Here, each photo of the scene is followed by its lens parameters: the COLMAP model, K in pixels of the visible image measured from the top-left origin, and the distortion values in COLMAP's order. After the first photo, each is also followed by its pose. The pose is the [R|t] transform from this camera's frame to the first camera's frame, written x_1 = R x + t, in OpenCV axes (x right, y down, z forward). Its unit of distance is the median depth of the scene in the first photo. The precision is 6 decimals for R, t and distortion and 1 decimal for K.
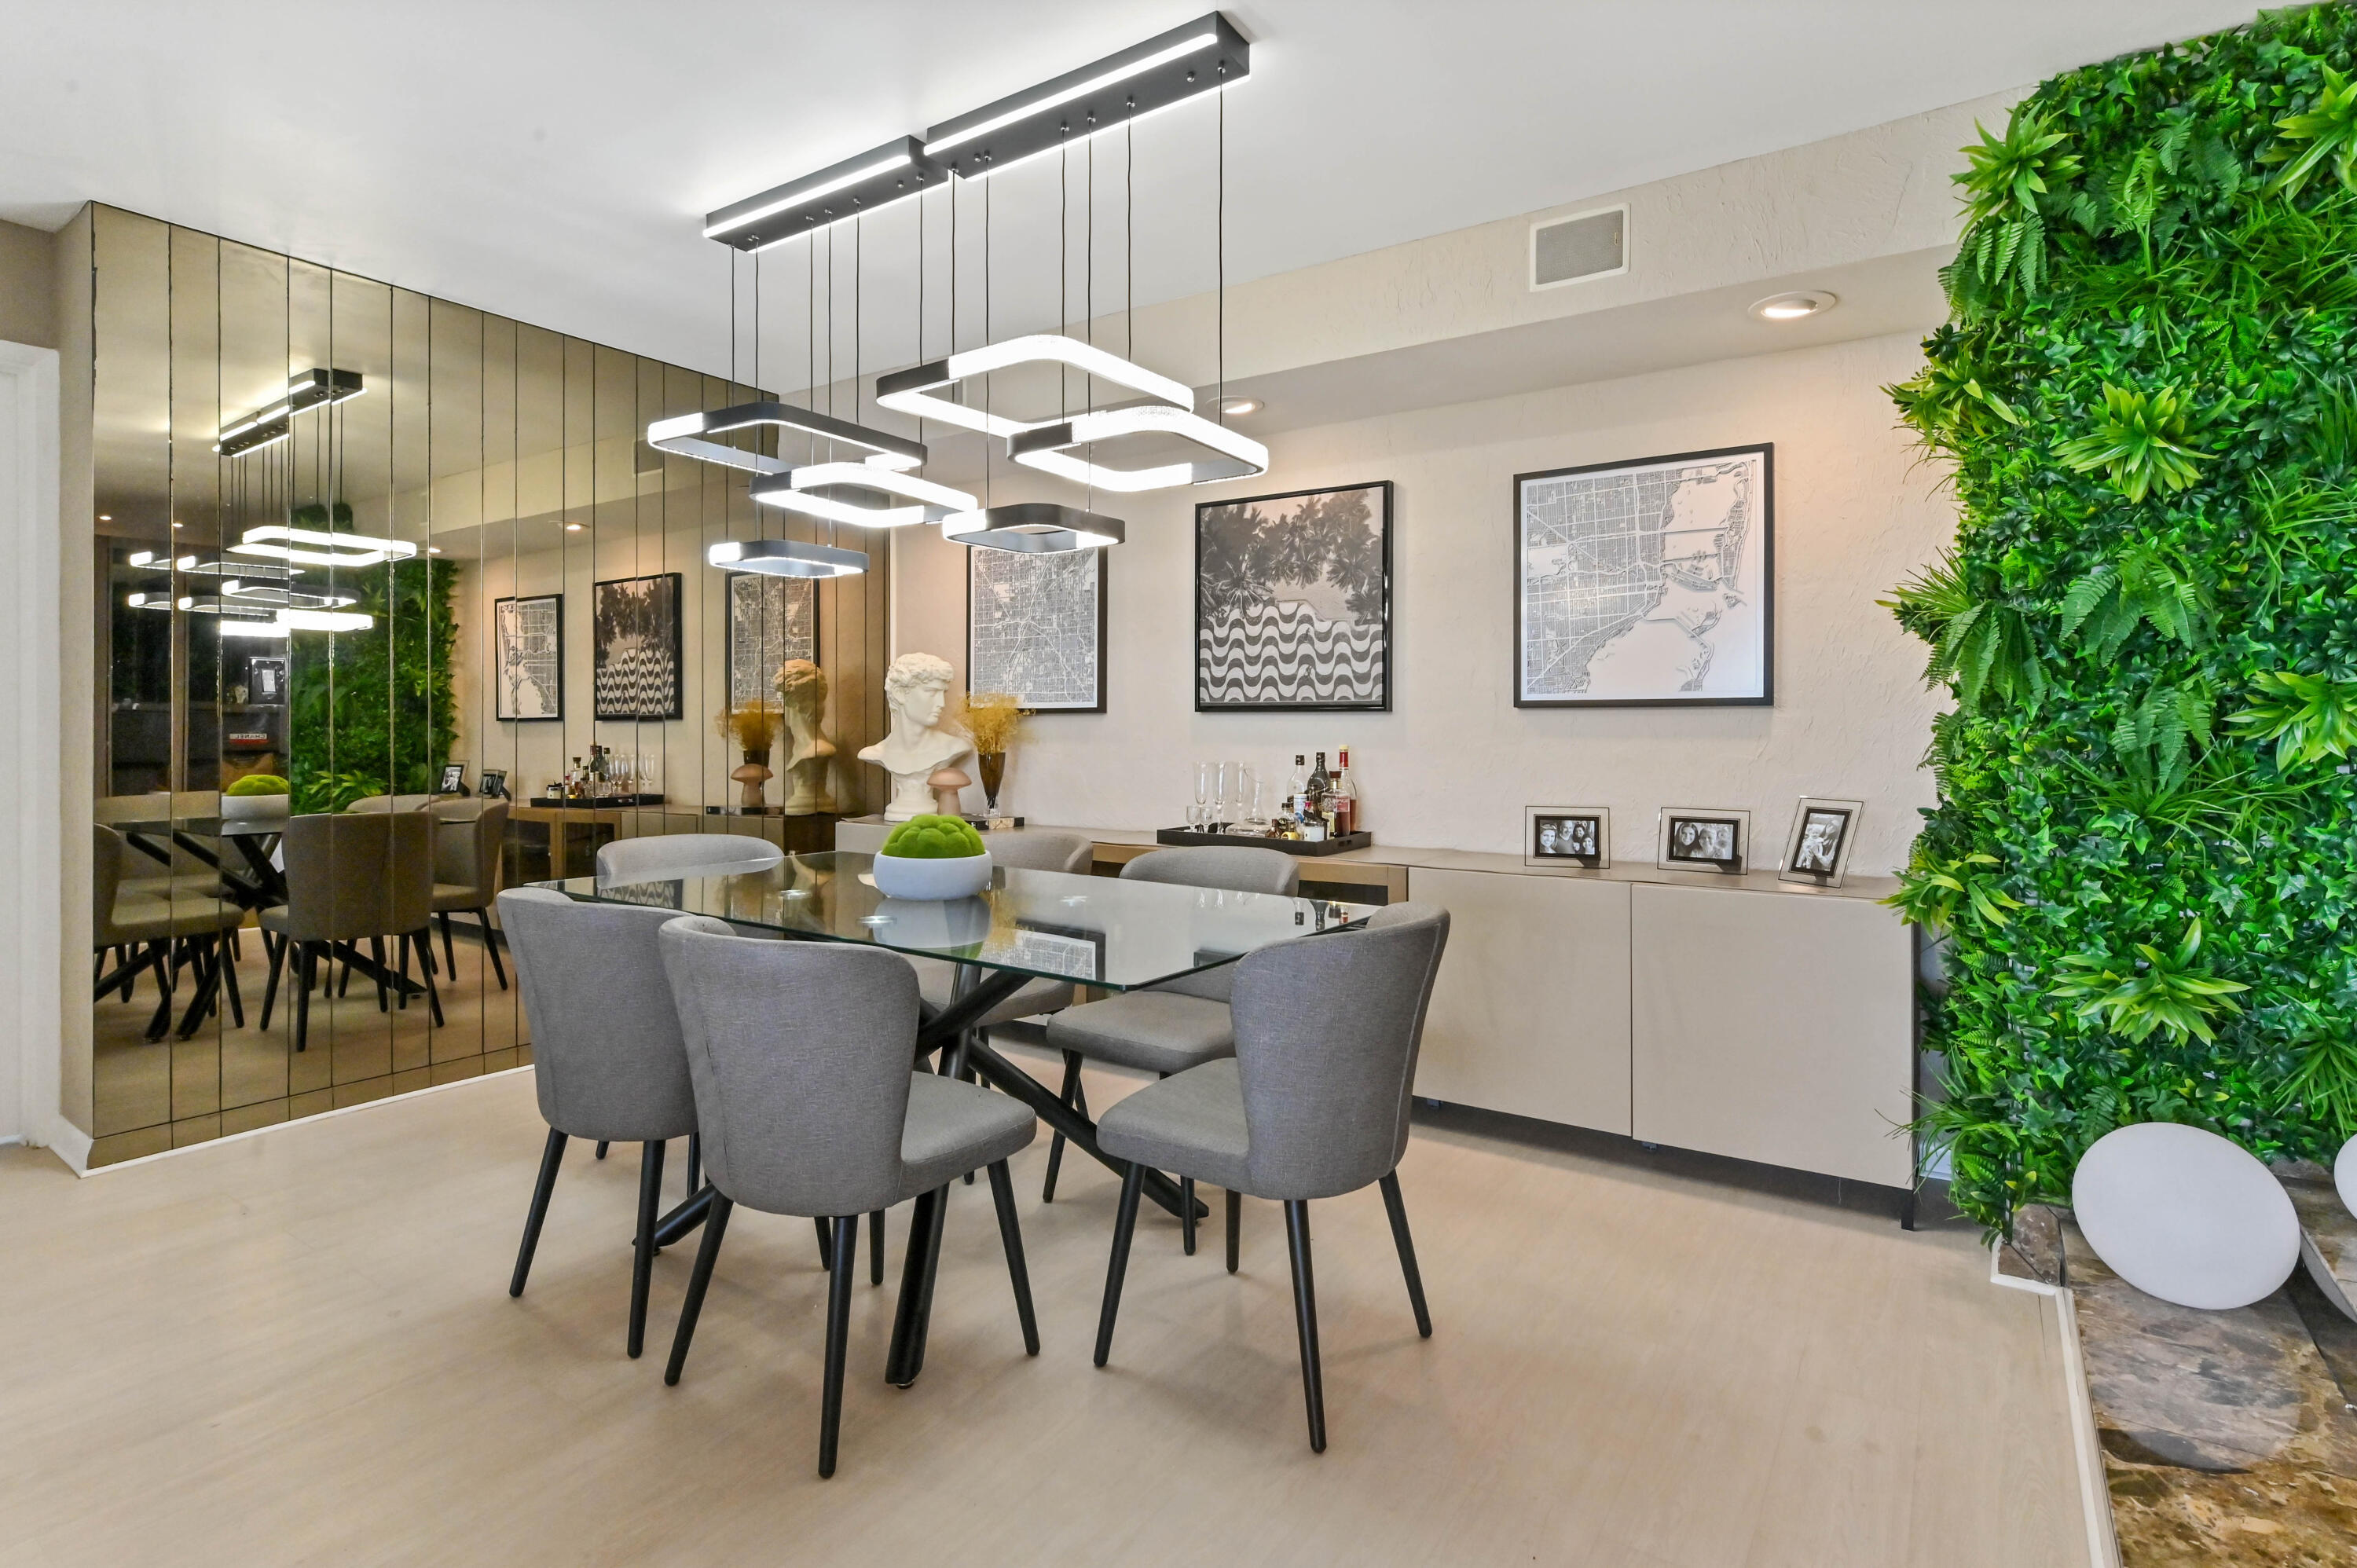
lens RADIAL K [[1164.5, 0, 1175.6], [0, 1164.5, 740.3], [0, 0, 1]] dist [-0.006219, -0.000328]
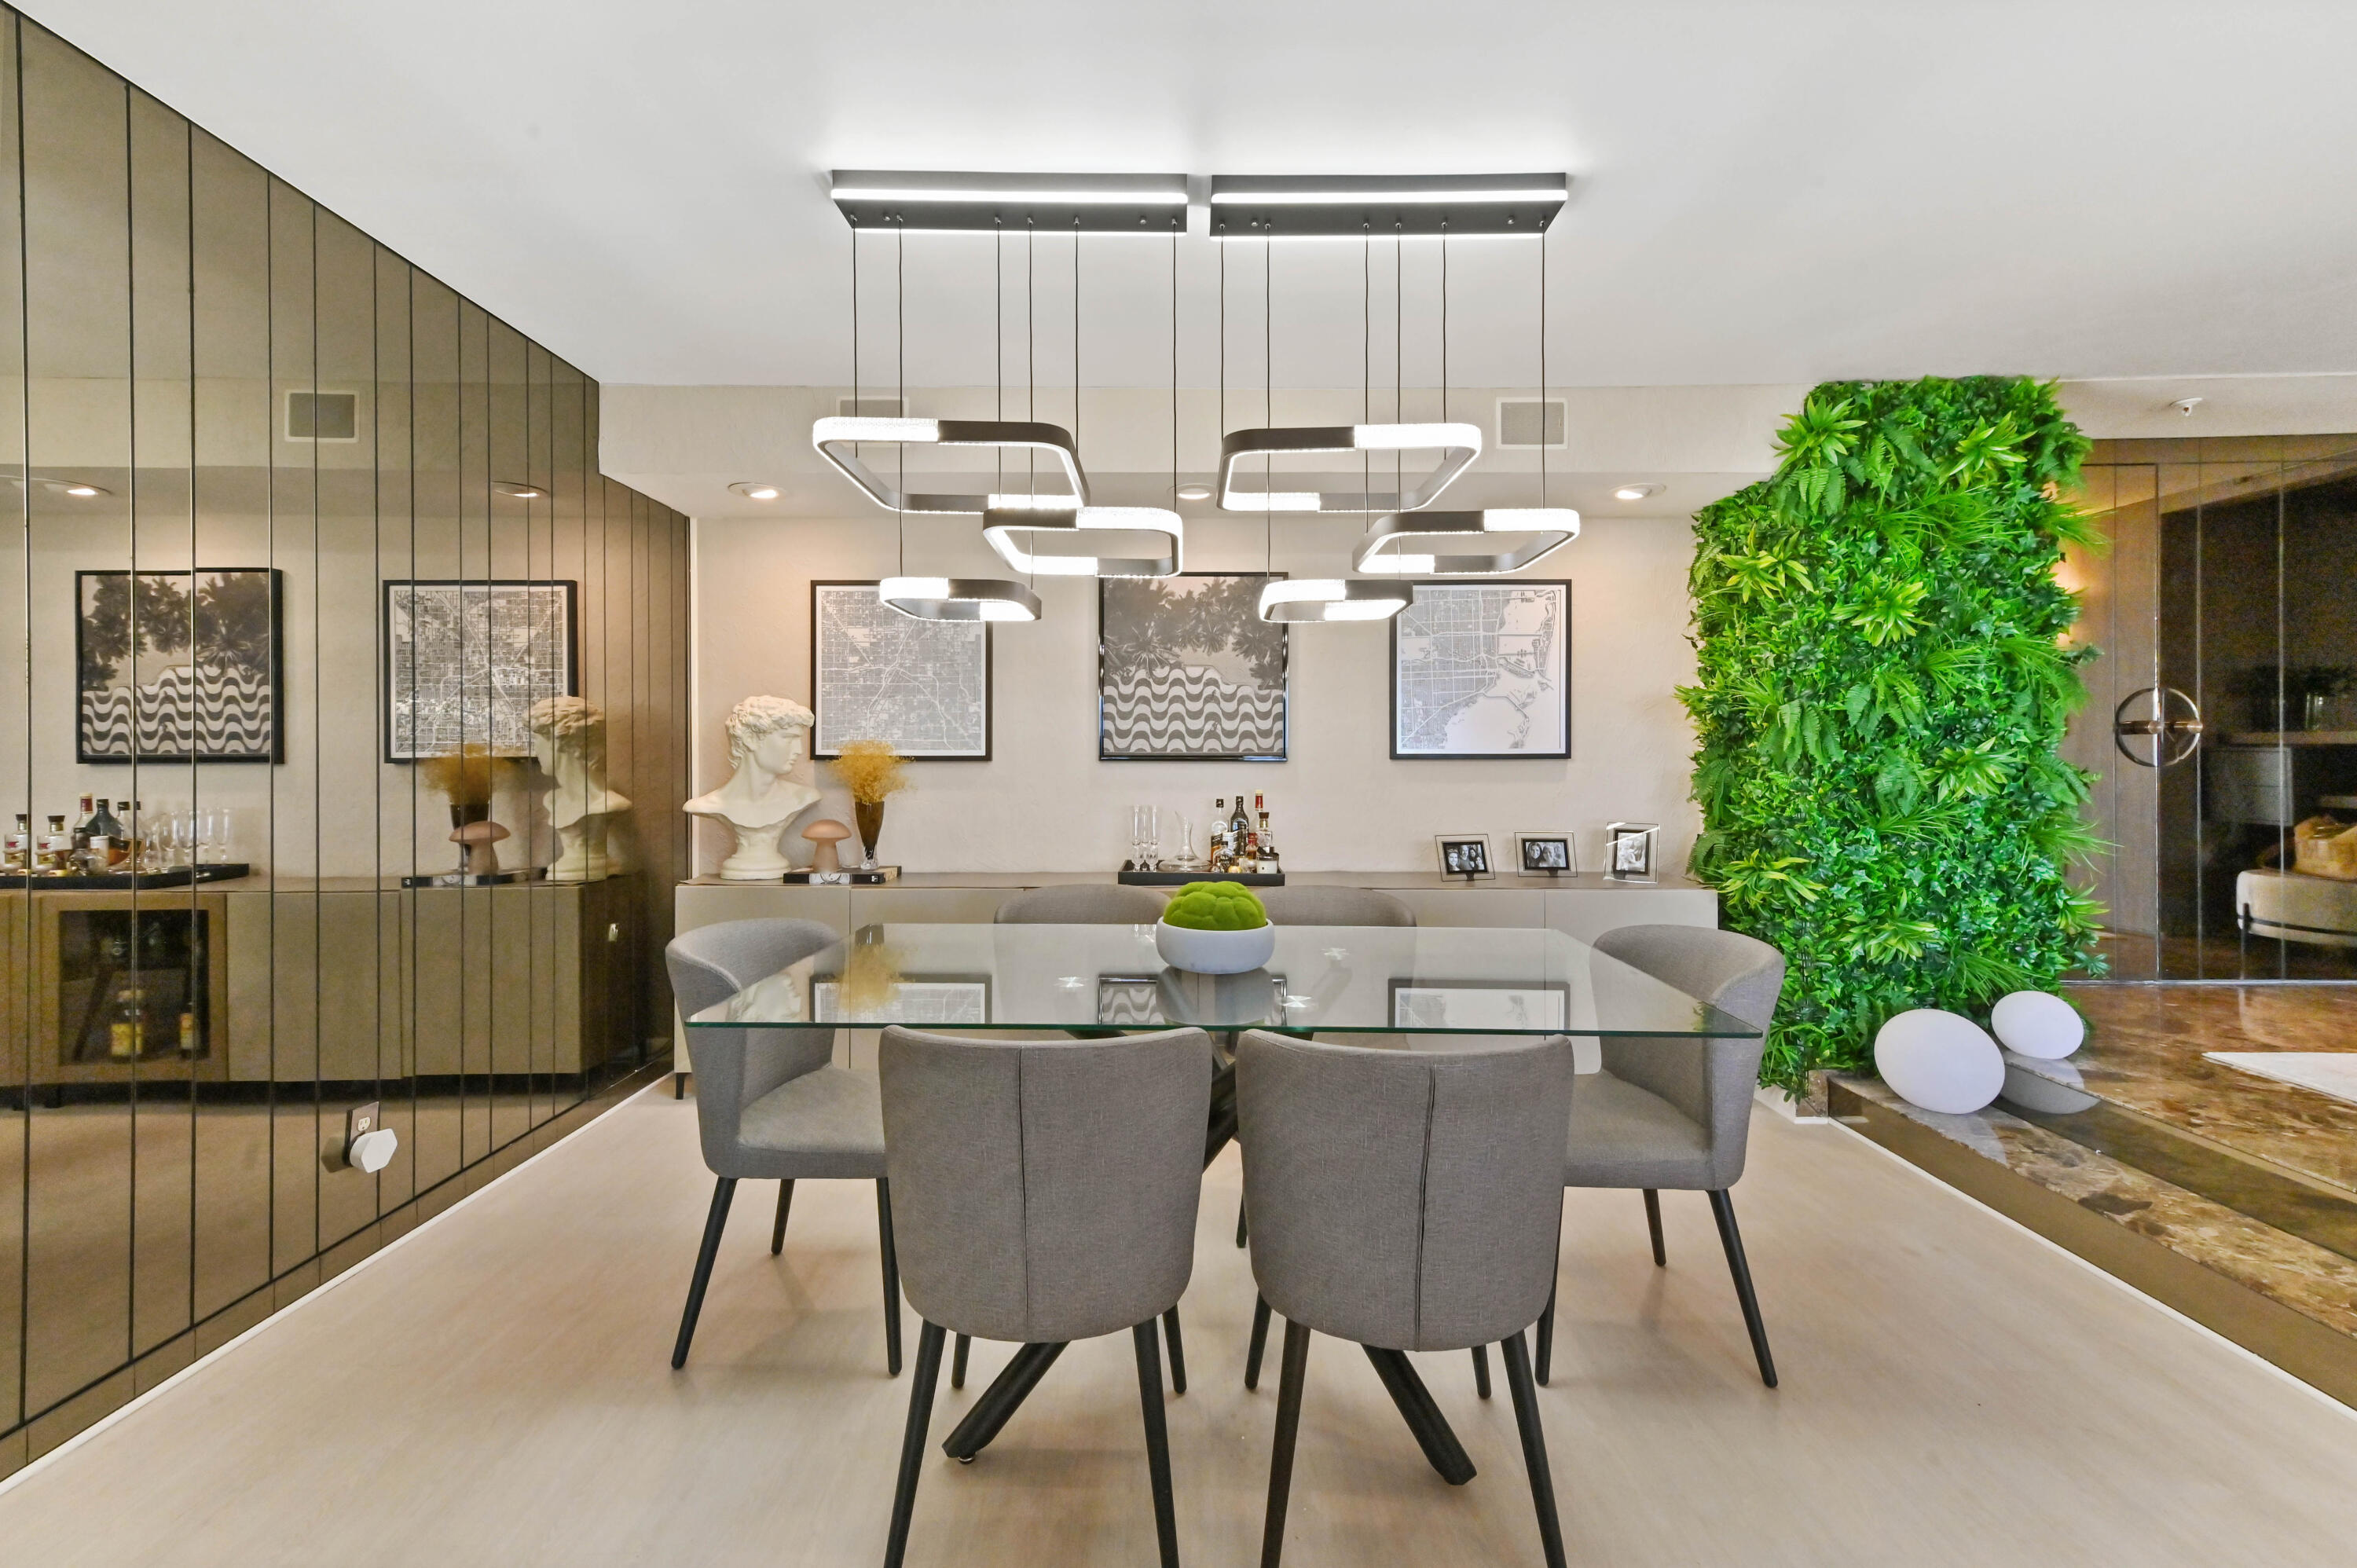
lens RADIAL K [[924.0, 0, 1176.1], [0, 924.0, 760.9], [0, 0, 1]] dist [0.002827, 0.000147]
pose [[0.829869, -0.005453, 0.557932, -0.445382], [0.007132, 0.999974, -0.000835, -0.024801], [-0.557913, 0.004672, 0.829886, 0.254421]]
